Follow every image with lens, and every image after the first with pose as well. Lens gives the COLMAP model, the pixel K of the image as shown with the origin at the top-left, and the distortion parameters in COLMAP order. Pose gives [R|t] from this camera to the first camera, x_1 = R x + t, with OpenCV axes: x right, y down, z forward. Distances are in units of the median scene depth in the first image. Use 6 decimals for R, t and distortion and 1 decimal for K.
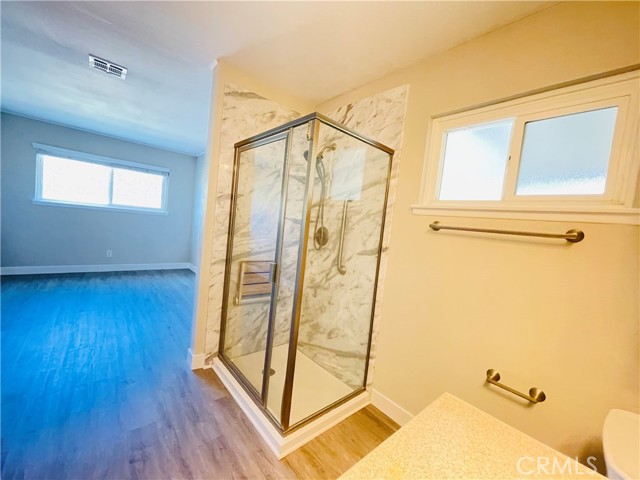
lens RADIAL K [[257.7, 0, 319.9], [0, 257.7, 240.7], [0, 0, 1]] dist [-0.004372, 0.001506]
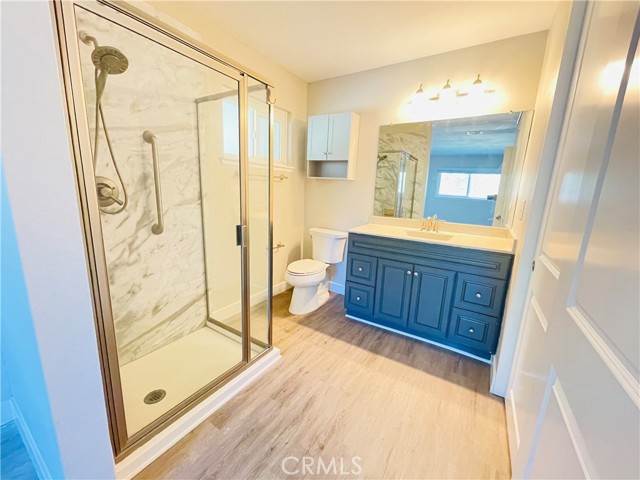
lens RADIAL K [[257.7, 0, 319.0], [0, 257.7, 238.4], [0, 0, 1]] dist [-0.004372, 0.001506]
pose [[-0.273135, -0.300737, 0.913759, -0.909726], [-0.011278, 0.950813, 0.309561, -0.133242], [-0.961910, 0.074247, -0.263092, 0.793078]]
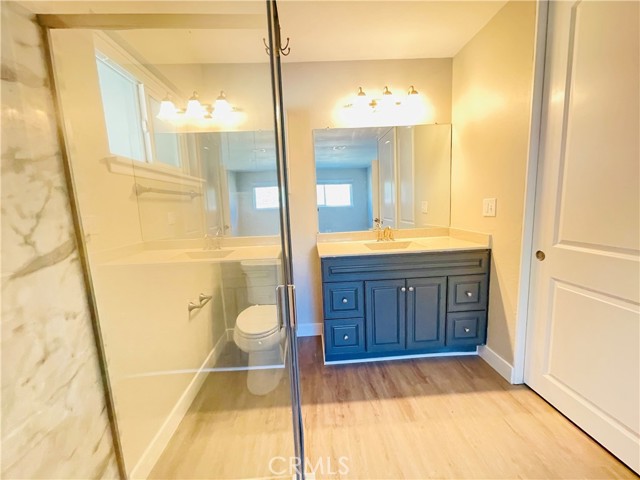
lens RADIAL K [[257.7, 0, 319.8], [0, 257.7, 238.3], [0, 0, 1]] dist [-0.004372, 0.001506]
pose [[-0.779110, -0.158011, 0.606646, -0.386726], [-0.005044, 0.969261, 0.245982, -0.087912], [-0.626866, 0.188587, -0.755958, 1.040927]]
